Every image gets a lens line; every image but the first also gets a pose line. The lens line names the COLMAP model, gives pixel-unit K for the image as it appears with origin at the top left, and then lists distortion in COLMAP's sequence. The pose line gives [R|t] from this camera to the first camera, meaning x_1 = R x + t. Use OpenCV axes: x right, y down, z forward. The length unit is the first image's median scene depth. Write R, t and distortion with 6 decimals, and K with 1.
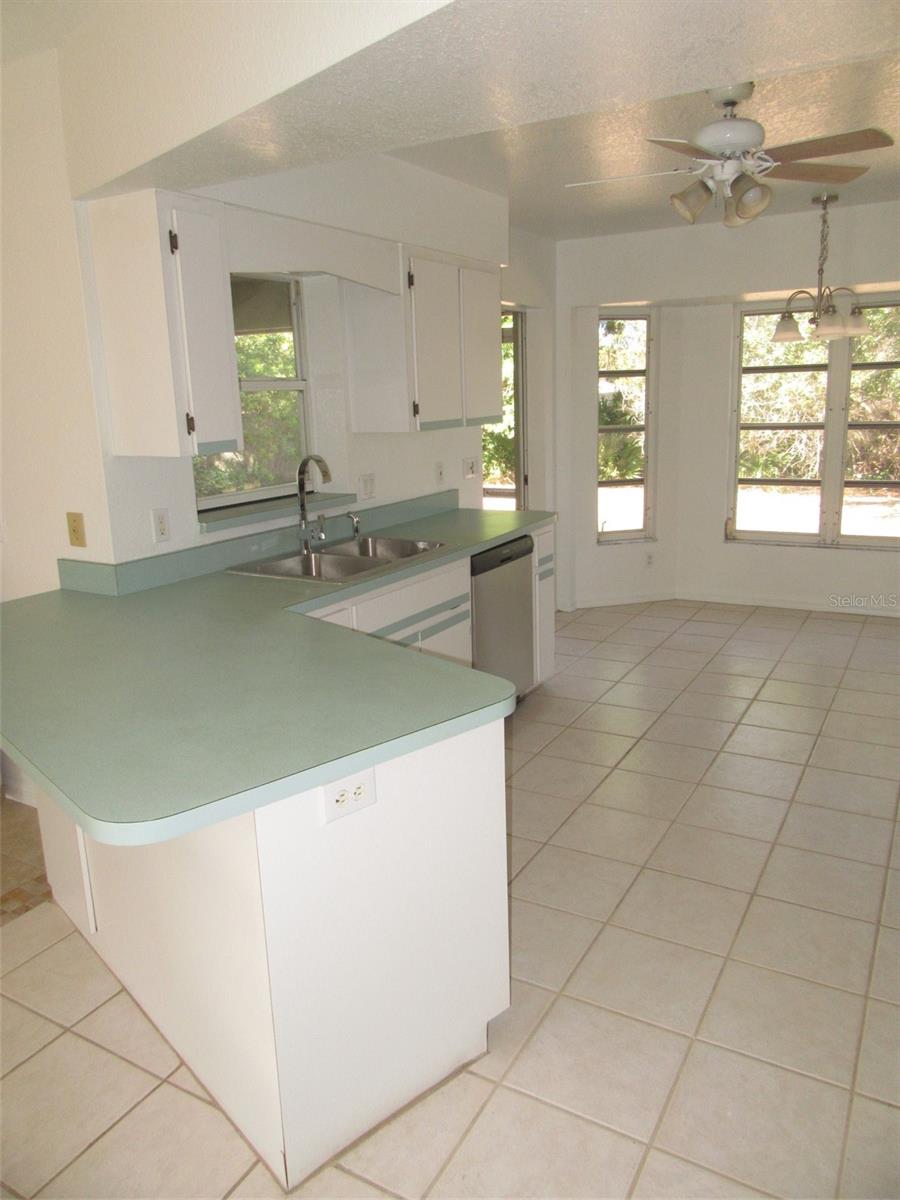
lens RADIAL K [[878.5, 0, 447.1], [0, 878.5, 600.4], [0, 0, 1]] dist [-0.008443, 0.025180]
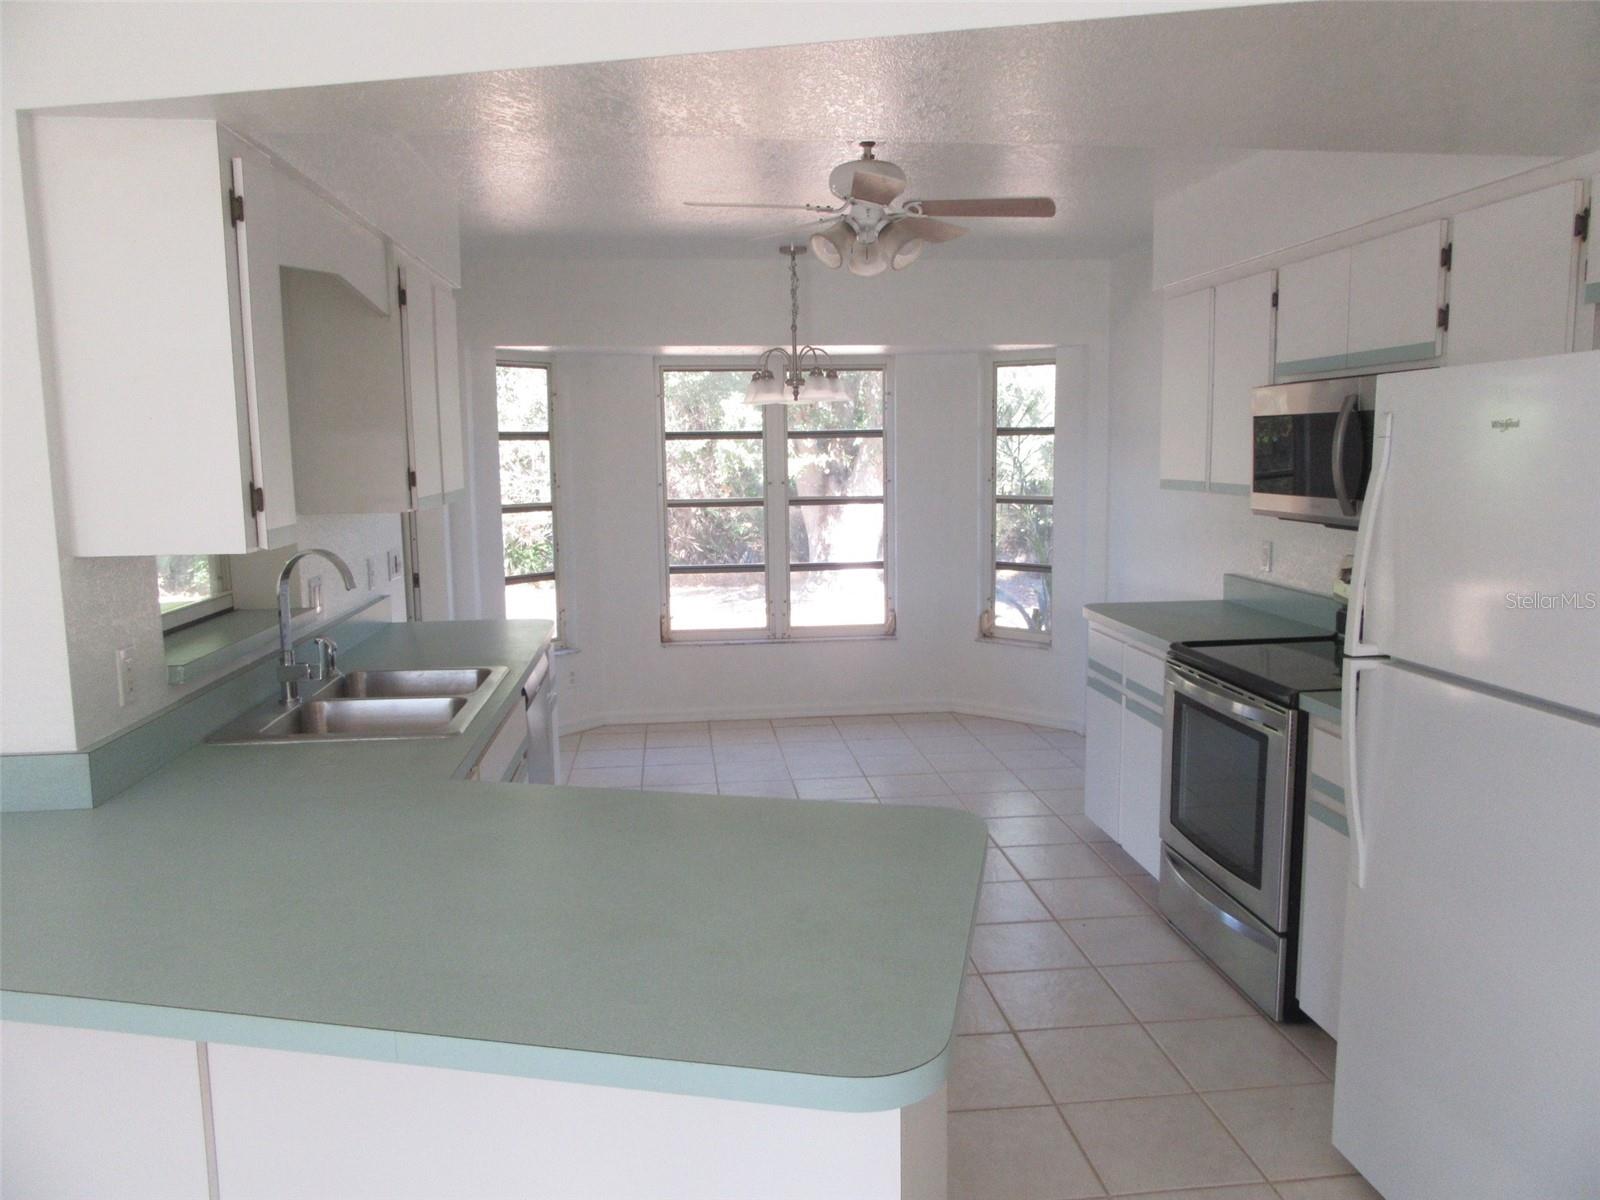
lens RADIAL K [[1171.3, 0, 790.9], [0, 1171.3, 599.8], [0, 0, 1]] dist [-0.008443, 0.025180]
pose [[0.817176, -0.057458, 0.573517, -0.206942], [0.125067, 0.988989, -0.079120, -0.009781], [-0.562656, 0.136383, 0.815364, 0.063734]]
